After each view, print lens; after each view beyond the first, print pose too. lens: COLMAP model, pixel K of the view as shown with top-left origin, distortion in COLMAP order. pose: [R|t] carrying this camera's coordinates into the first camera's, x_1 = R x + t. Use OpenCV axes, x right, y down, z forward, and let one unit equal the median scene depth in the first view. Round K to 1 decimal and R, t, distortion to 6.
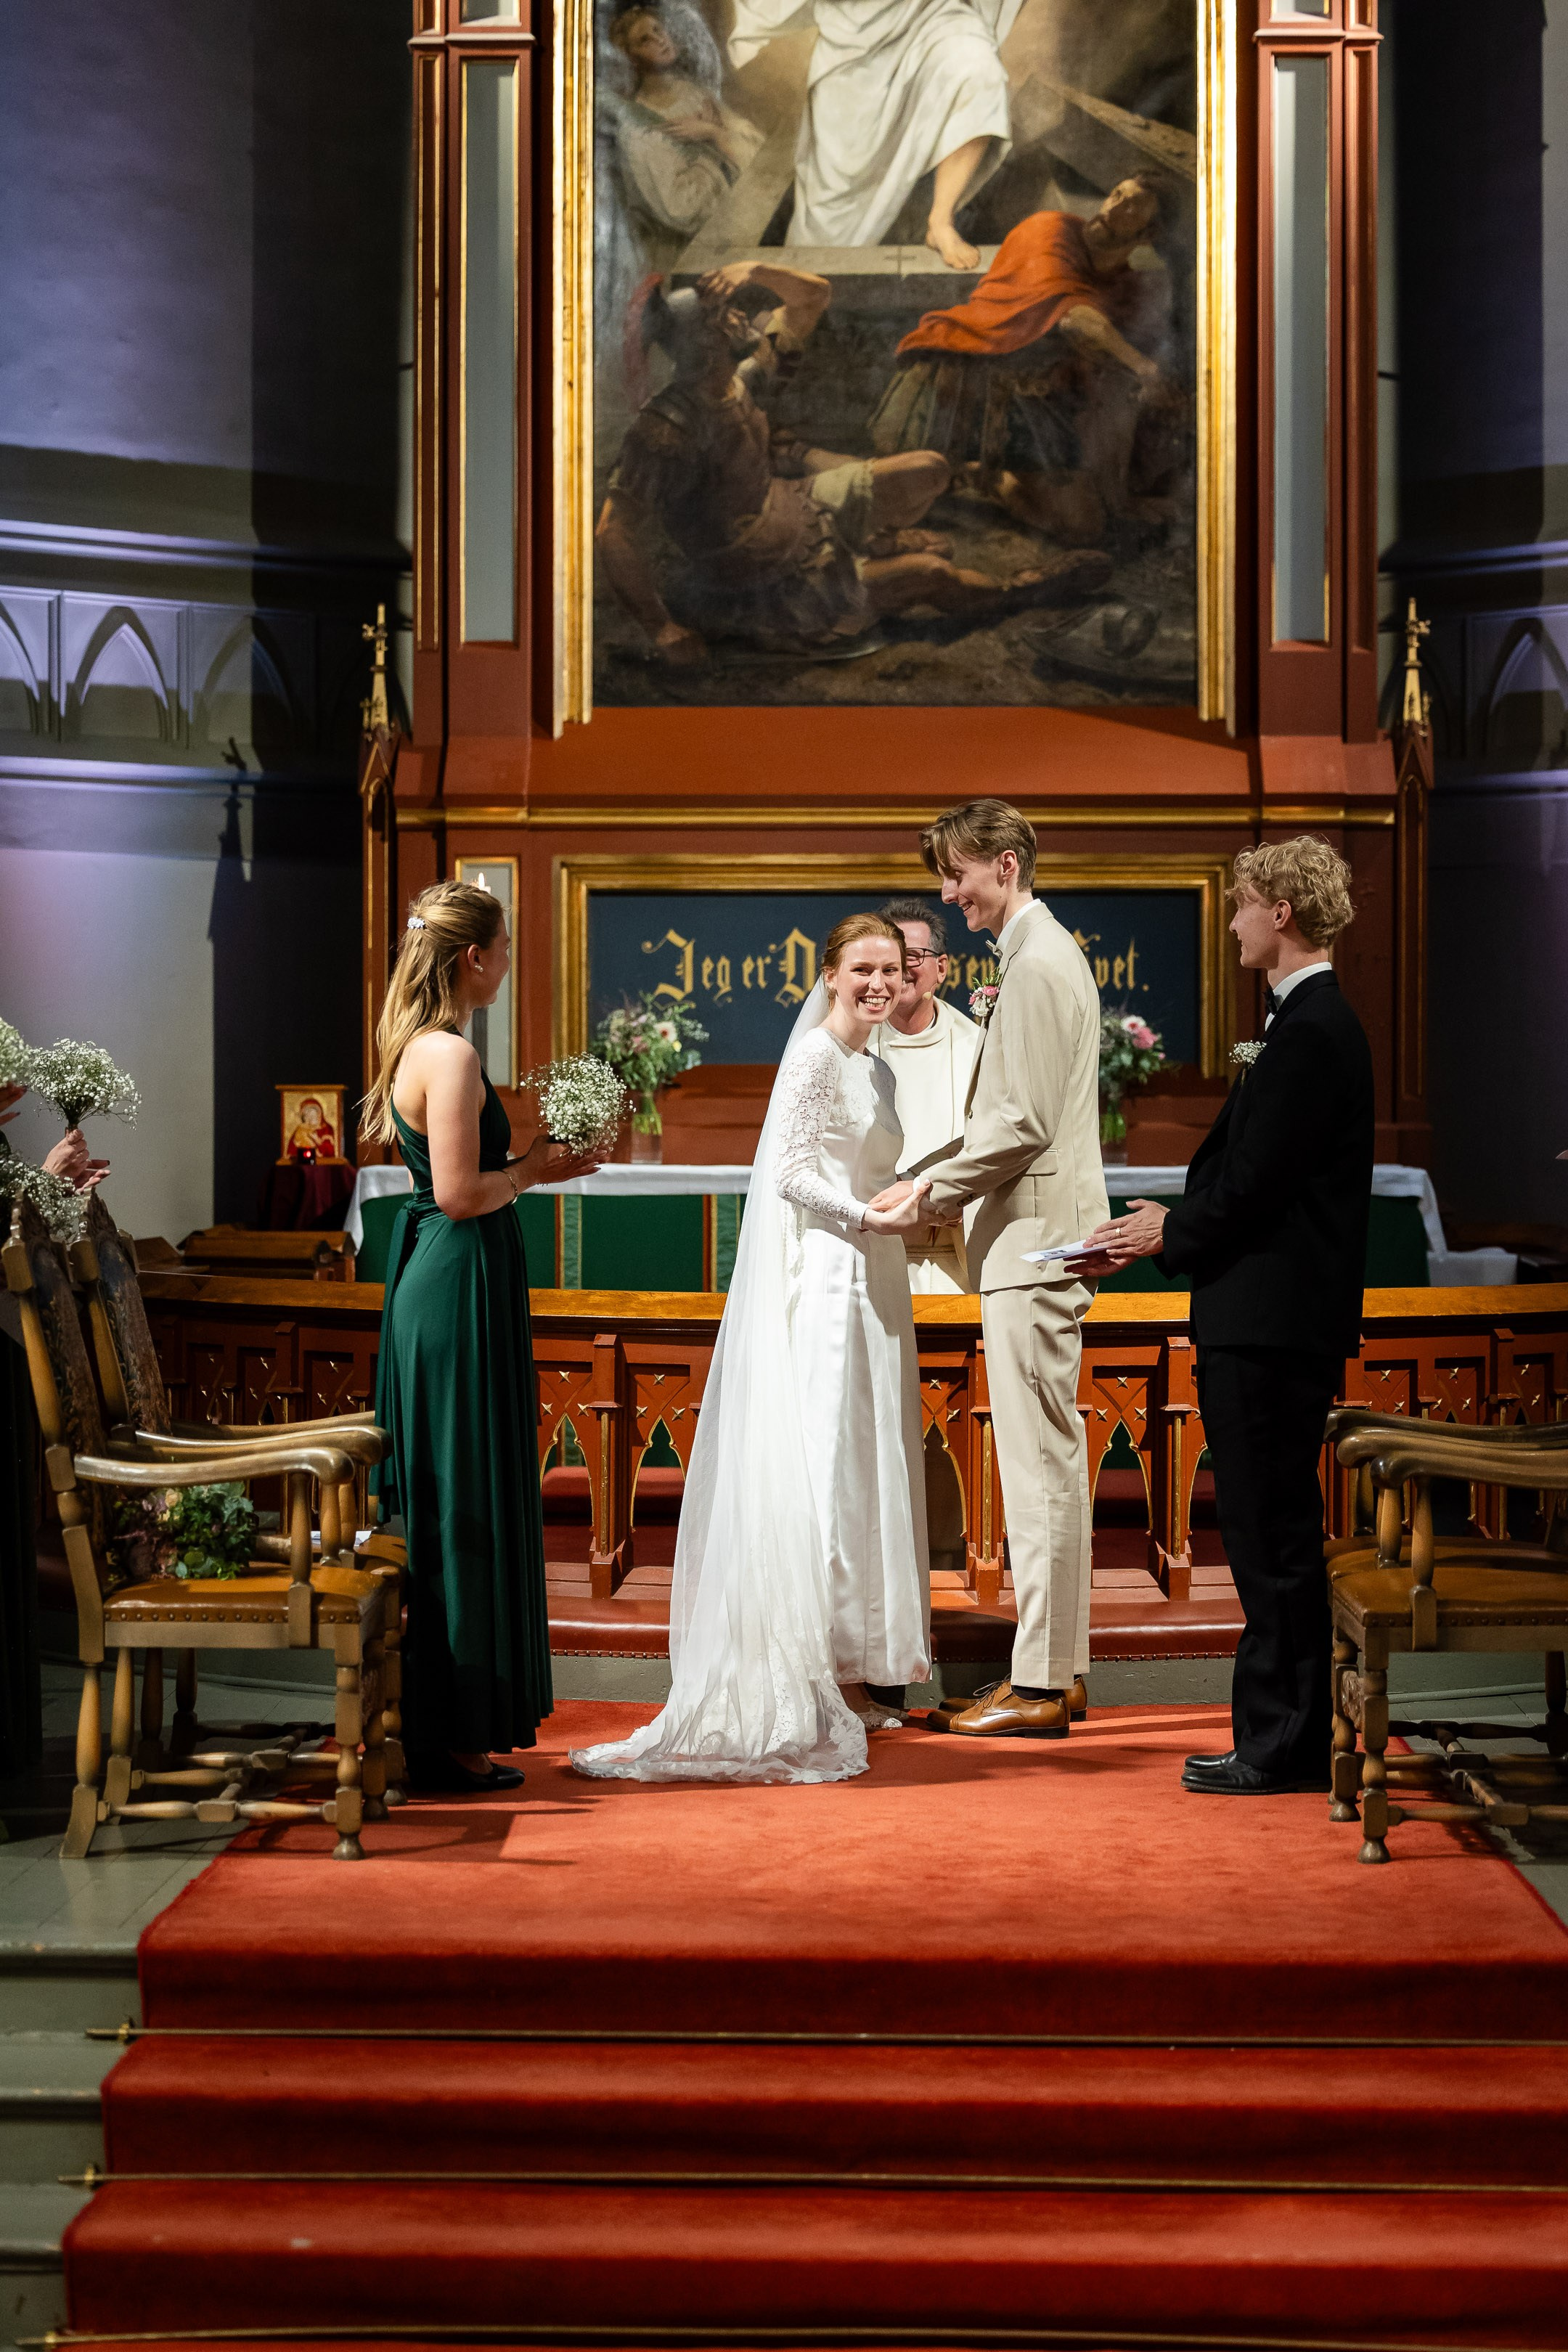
lens RADIAL K [[5076.9, 0, 783.7], [0, 5076.9, 1173.0], [0, 0, 1]] dist [0.088691, 0.000000]
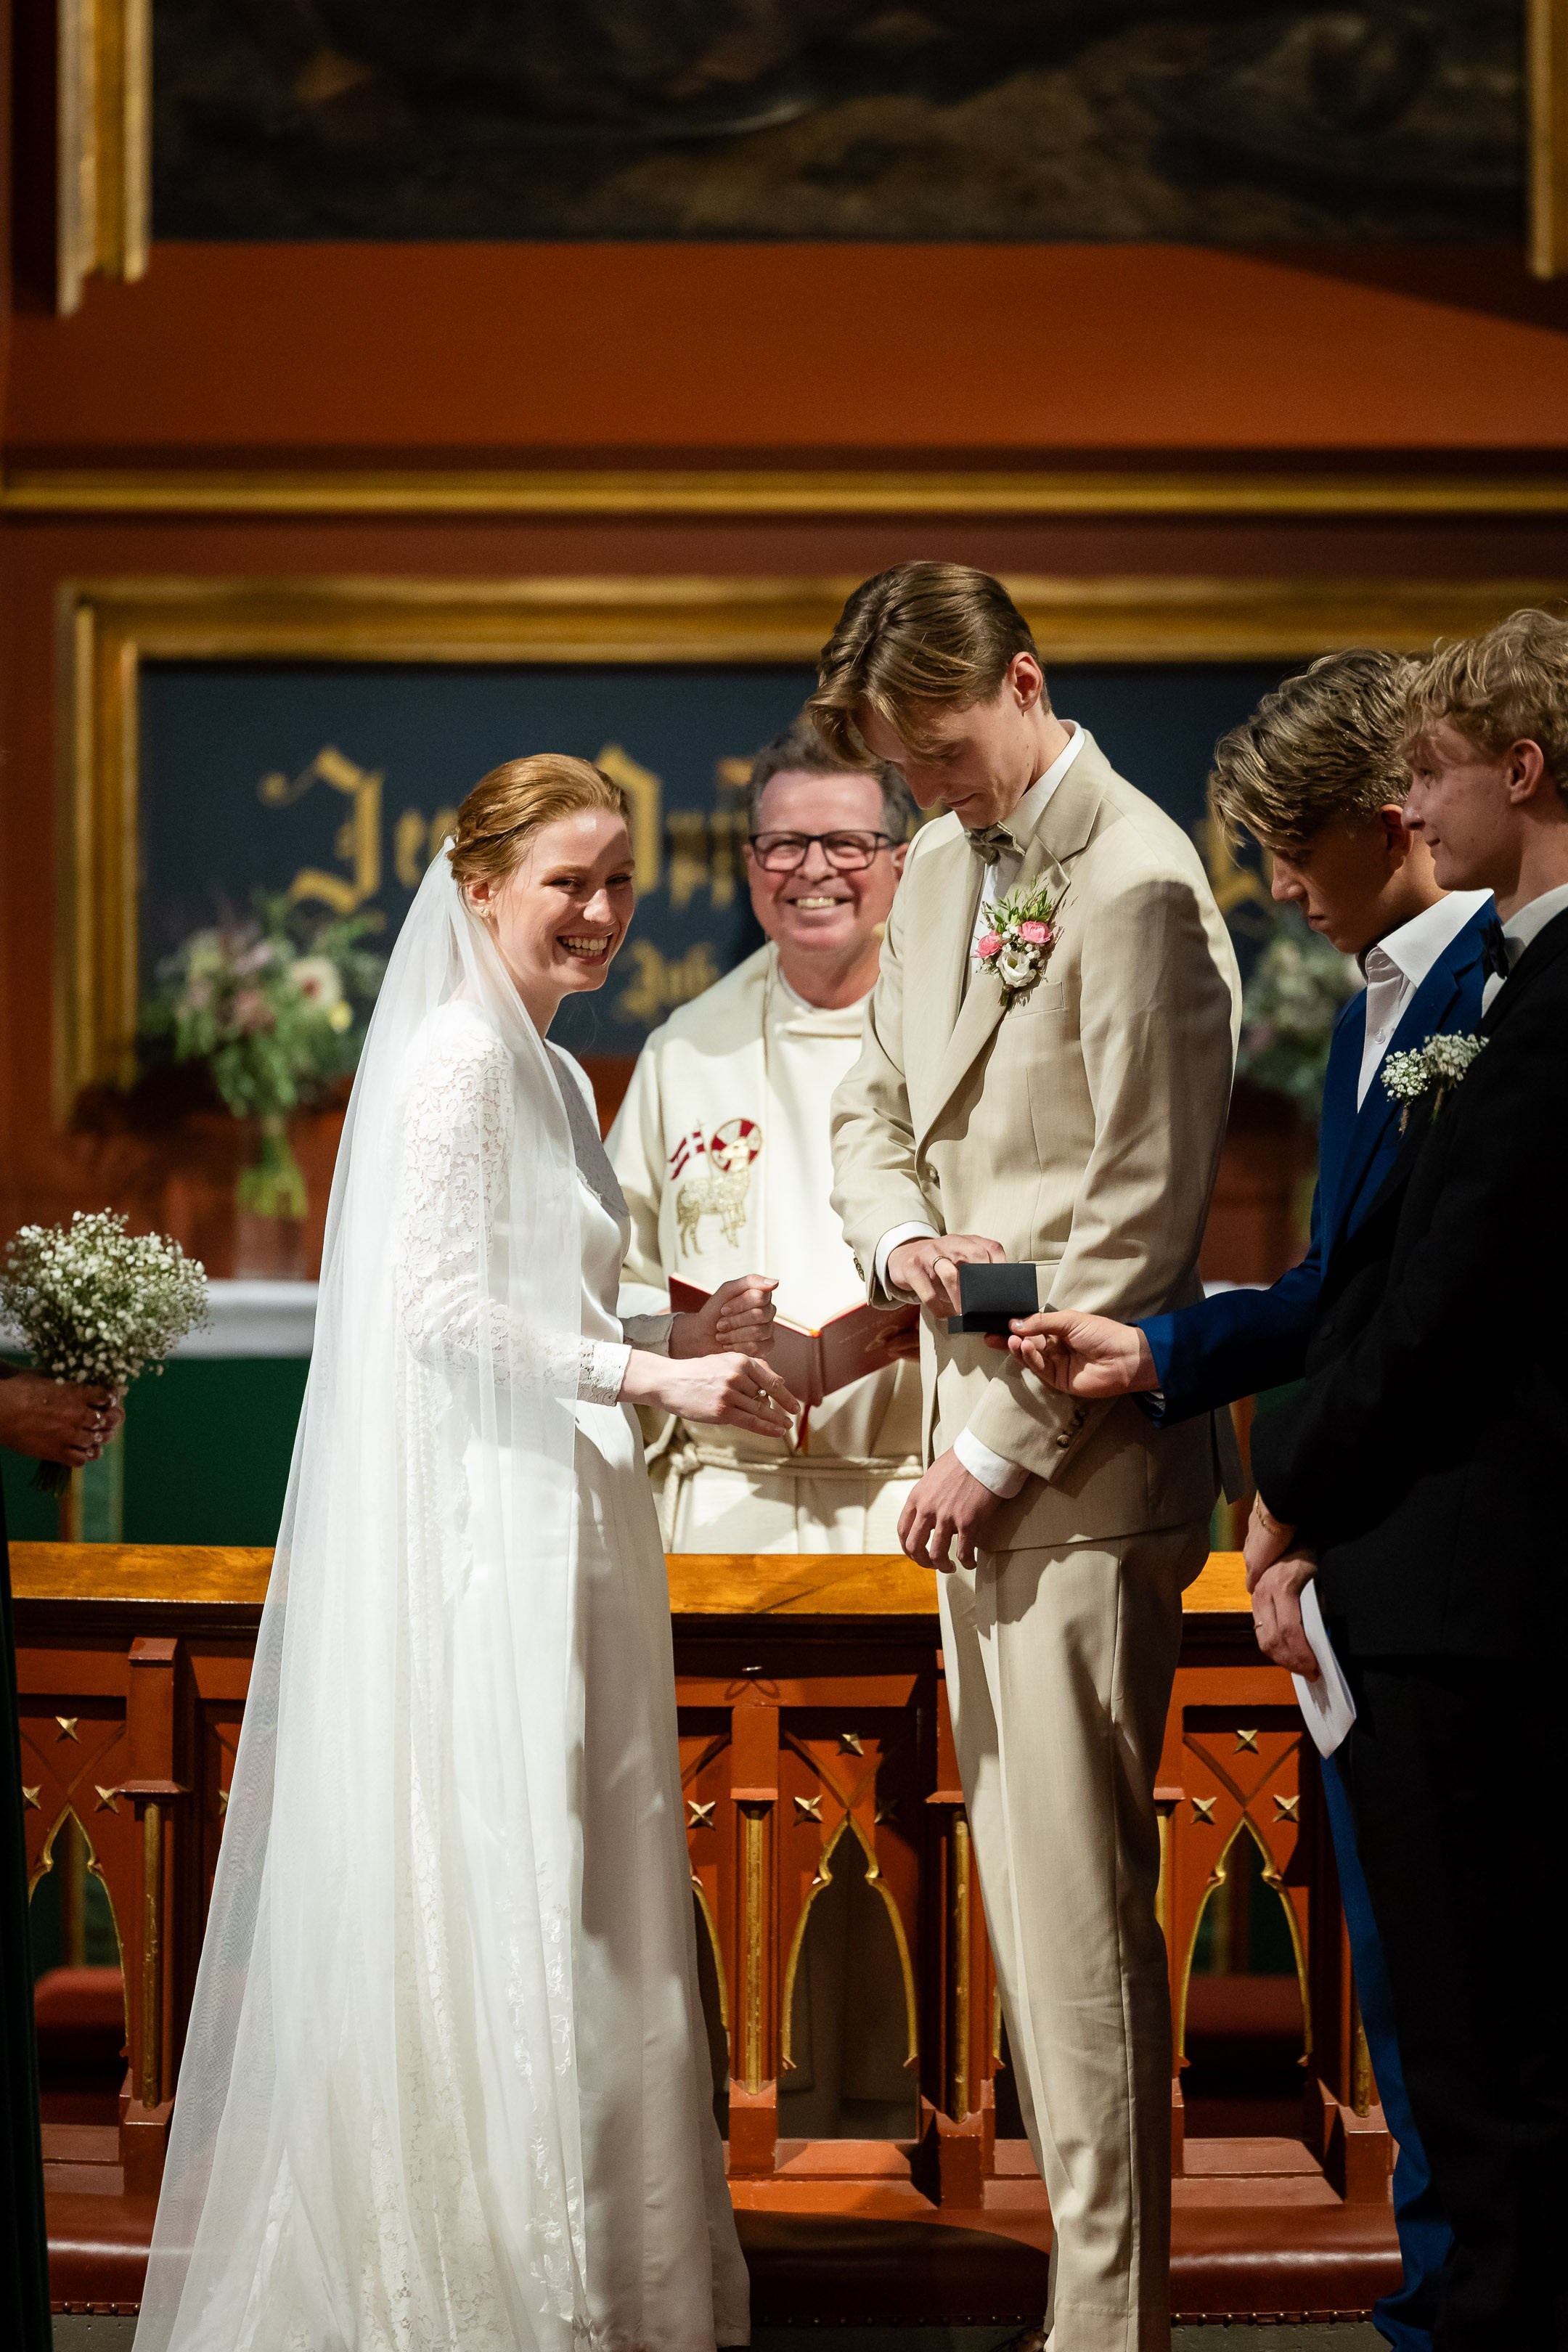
lens RADIAL K [[13572.6, 0, 837.9], [0, 13572.6, 988.3], [0, 0, 1]] dist [0.245036, 0.000000]
pose [[0.999948, 0.001432, 0.010092, 0.010121], [-0.001180, 0.999690, -0.024879, 0.001764], [-0.010125, 0.024865, 0.999640, -0.172245]]
